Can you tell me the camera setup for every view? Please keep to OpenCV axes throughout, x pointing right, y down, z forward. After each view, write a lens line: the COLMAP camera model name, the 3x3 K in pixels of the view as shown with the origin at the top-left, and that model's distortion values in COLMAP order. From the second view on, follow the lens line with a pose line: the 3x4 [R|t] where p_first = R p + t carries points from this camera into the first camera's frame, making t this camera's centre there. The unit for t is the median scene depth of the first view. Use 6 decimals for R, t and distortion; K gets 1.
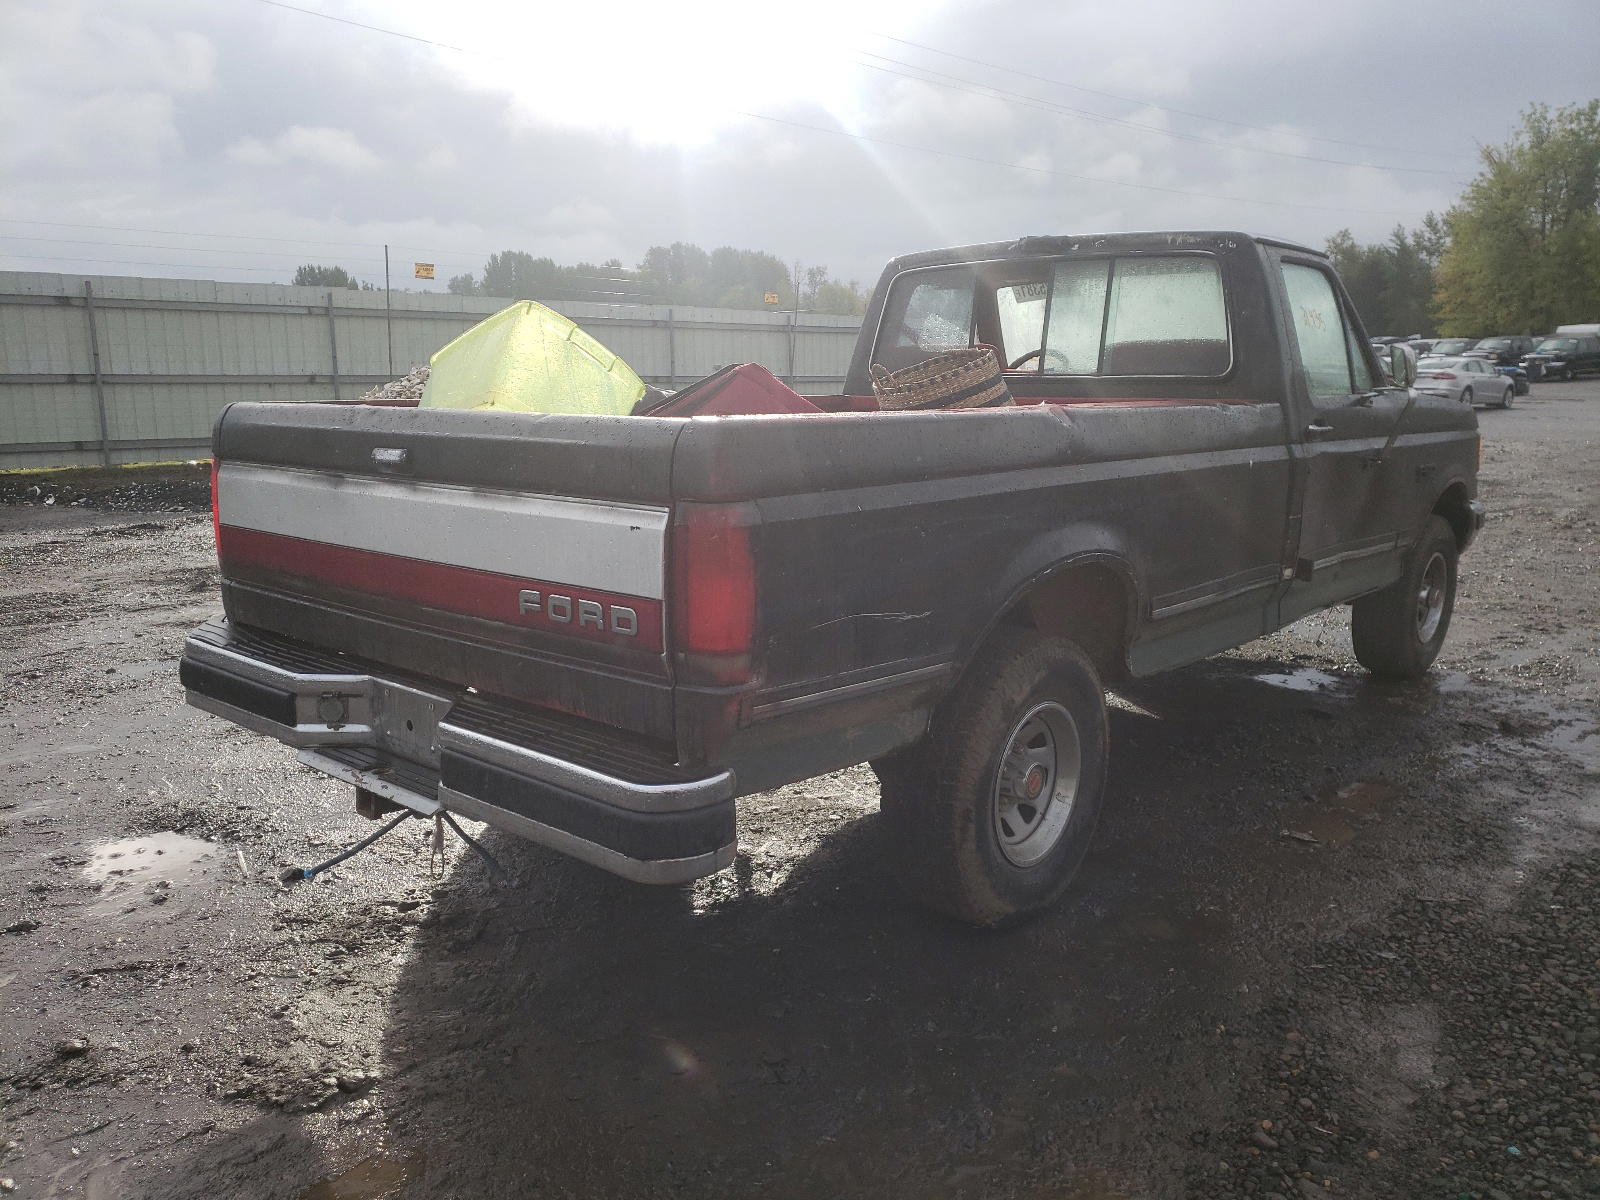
lens RADIAL K [[1223.1, 0, 801.7], [0, 1223.1, 594.0], [0, 0, 1]] dist [0.061166, -0.020702]
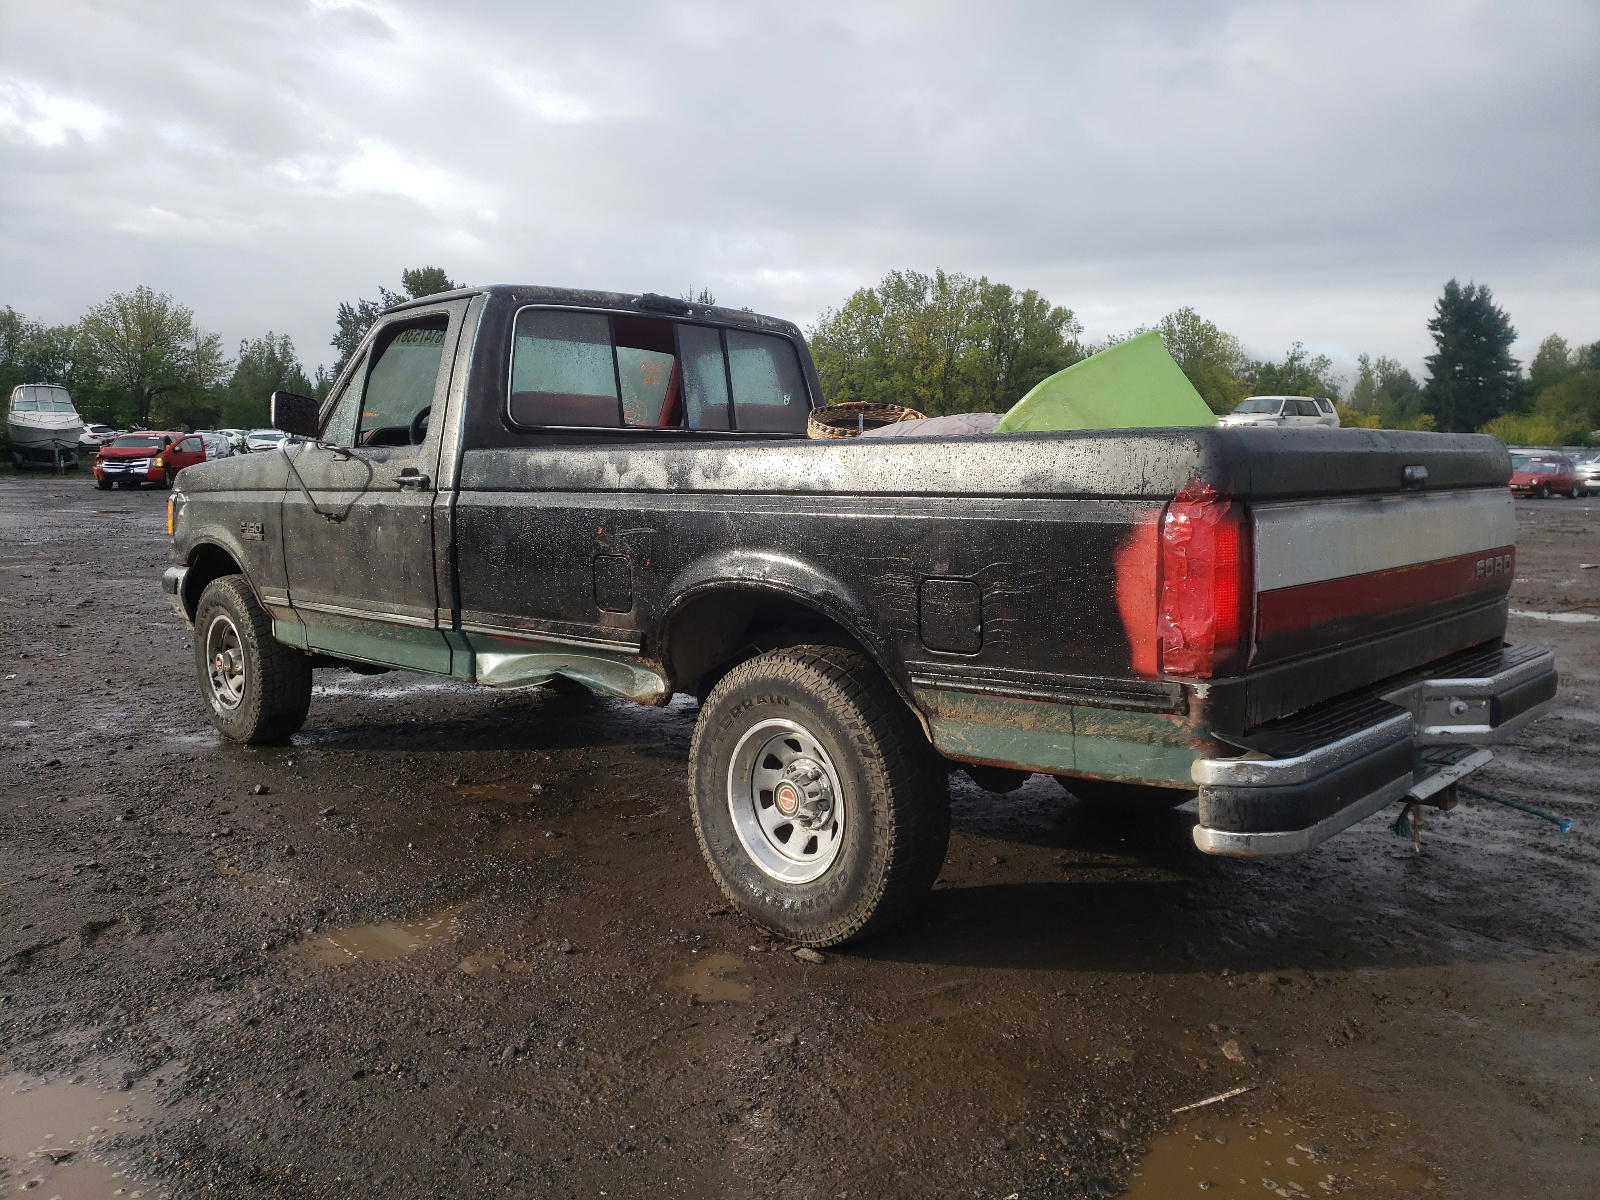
lens RADIAL K [[1274.1, 0, 802.0], [0, 1274.1, 613.2], [0, 0, 1]] dist [0.039646, 0.000057]
pose [[0.025575, -0.117009, 0.992802, -0.937070], [0.188635, 0.975850, 0.110152, -0.137215], [-0.981714, 0.184460, 0.047029, 0.942045]]
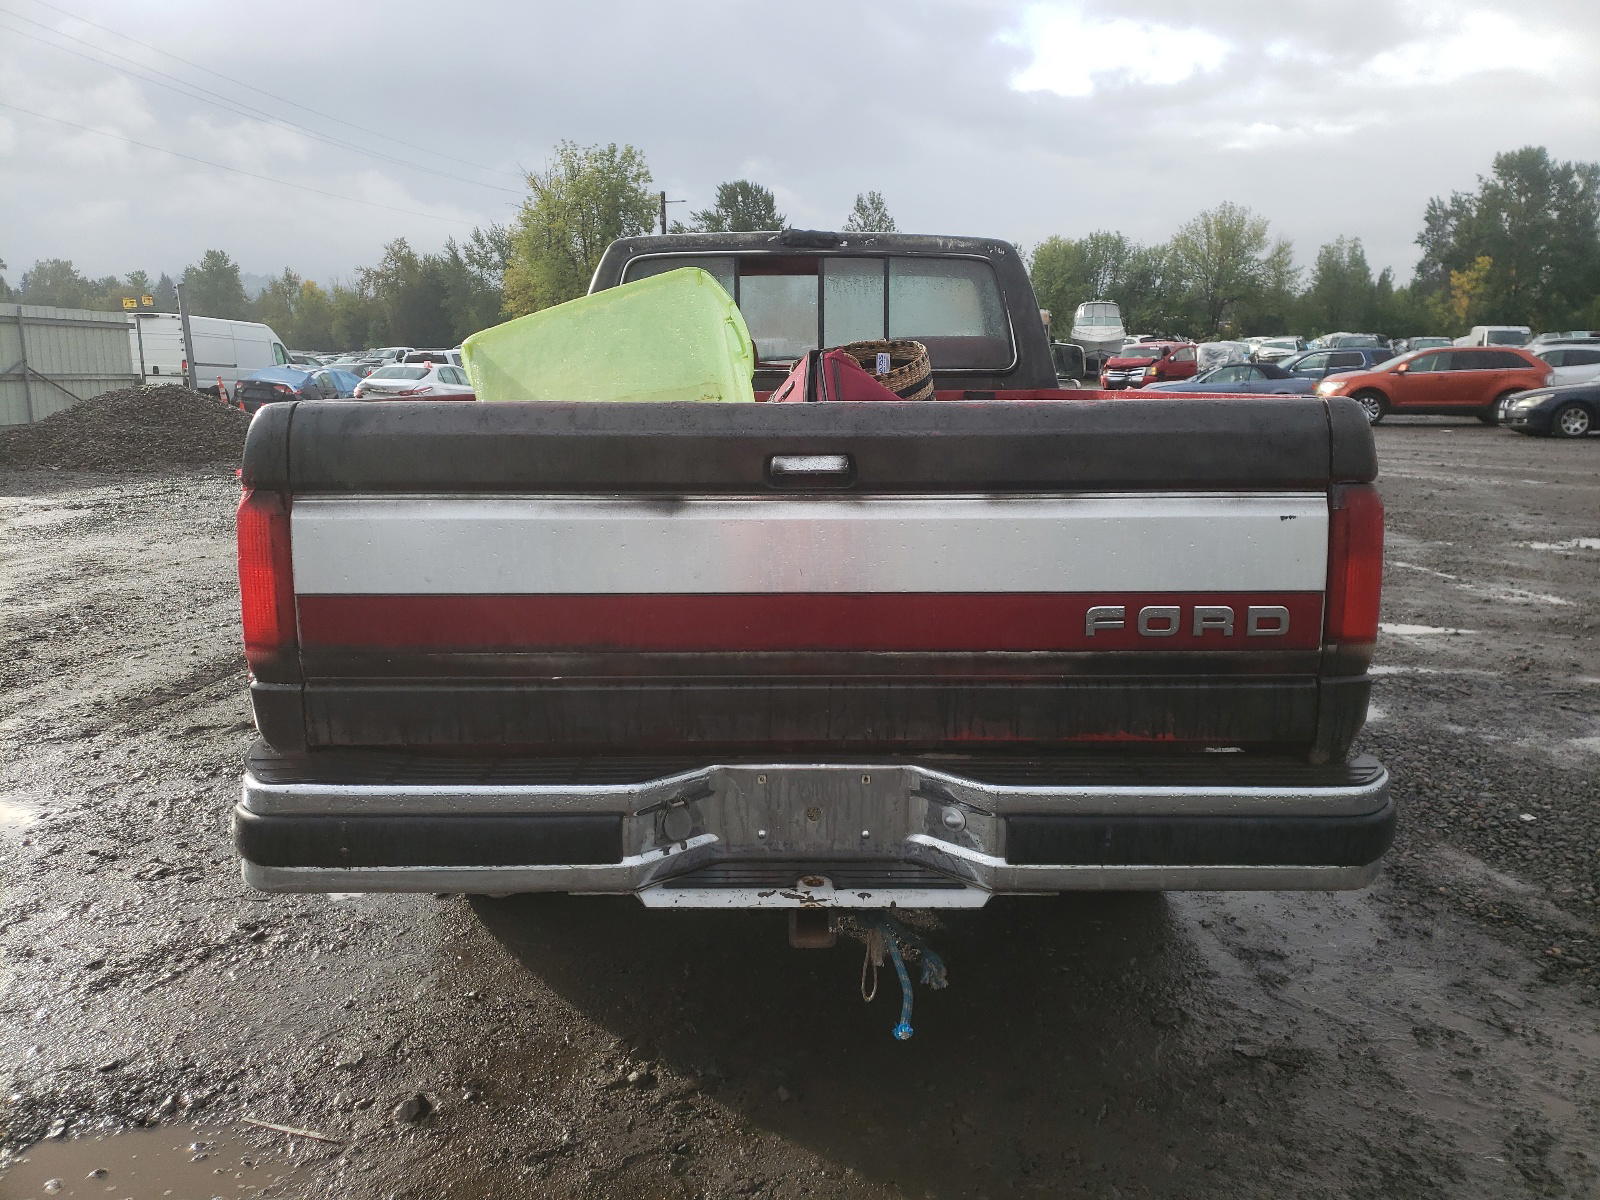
lens RADIAL K [[1256.0, 0, 800.3], [0, 1256.0, 587.1], [0, 0, 1]] dist [0.043275, -0.010214]
pose [[0.748977, -0.111898, 0.653079, -0.538123], [0.120077, 0.992239, 0.032301, -0.039780], [-0.651625, 0.054227, 0.756600, 0.264452]]
